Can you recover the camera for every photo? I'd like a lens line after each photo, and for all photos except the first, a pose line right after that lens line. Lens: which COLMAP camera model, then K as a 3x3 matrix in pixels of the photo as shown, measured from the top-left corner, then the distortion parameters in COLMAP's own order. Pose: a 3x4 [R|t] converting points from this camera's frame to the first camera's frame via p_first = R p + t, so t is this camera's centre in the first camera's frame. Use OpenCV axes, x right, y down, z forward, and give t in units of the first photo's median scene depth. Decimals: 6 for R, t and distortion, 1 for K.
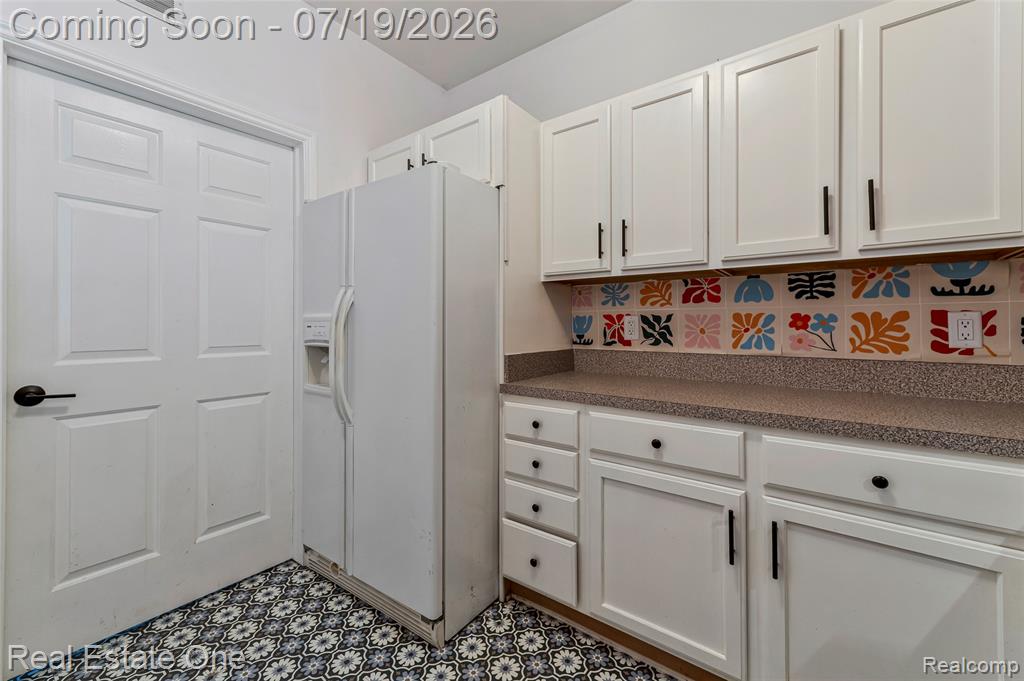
lens RADIAL K [[405.1, 0, 532.2], [0, 405.1, 325.1], [0, 0, 1]] dist [0.004717, -0.001097]
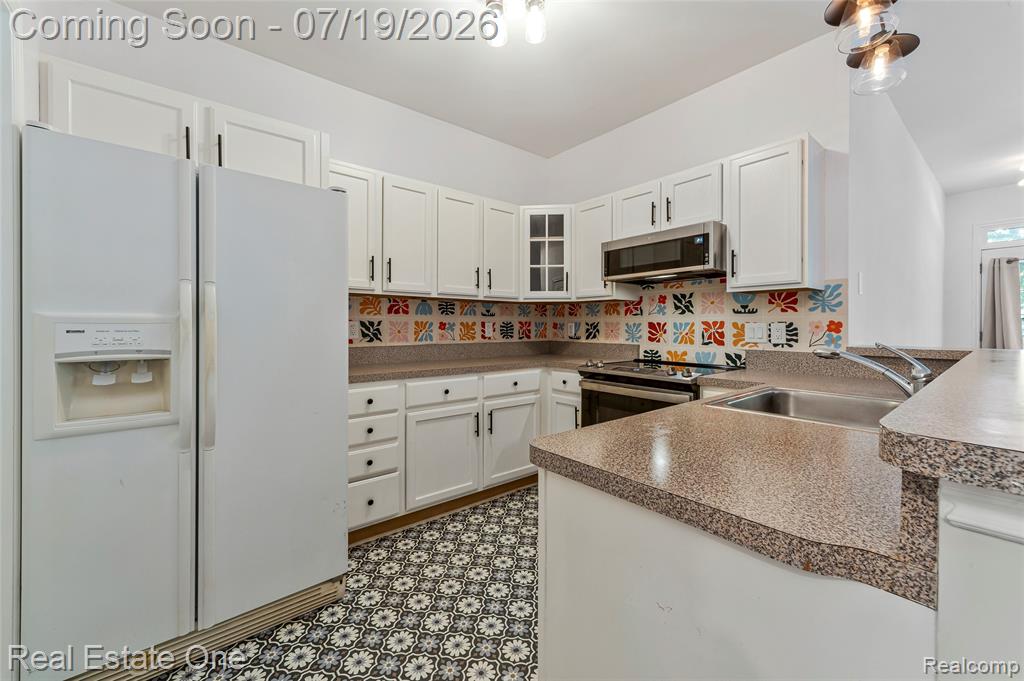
lens RADIAL K [[405.1, 0, 501.0], [0, 405.1, 326.8], [0, 0, 1]] dist [0.004717, -0.001097]
pose [[0.263660, -0.000832, 0.964615, -1.200875], [-0.001461, 0.999998, 0.001261, -0.008507], [-0.964615, -0.001742, 0.263658, 0.217699]]
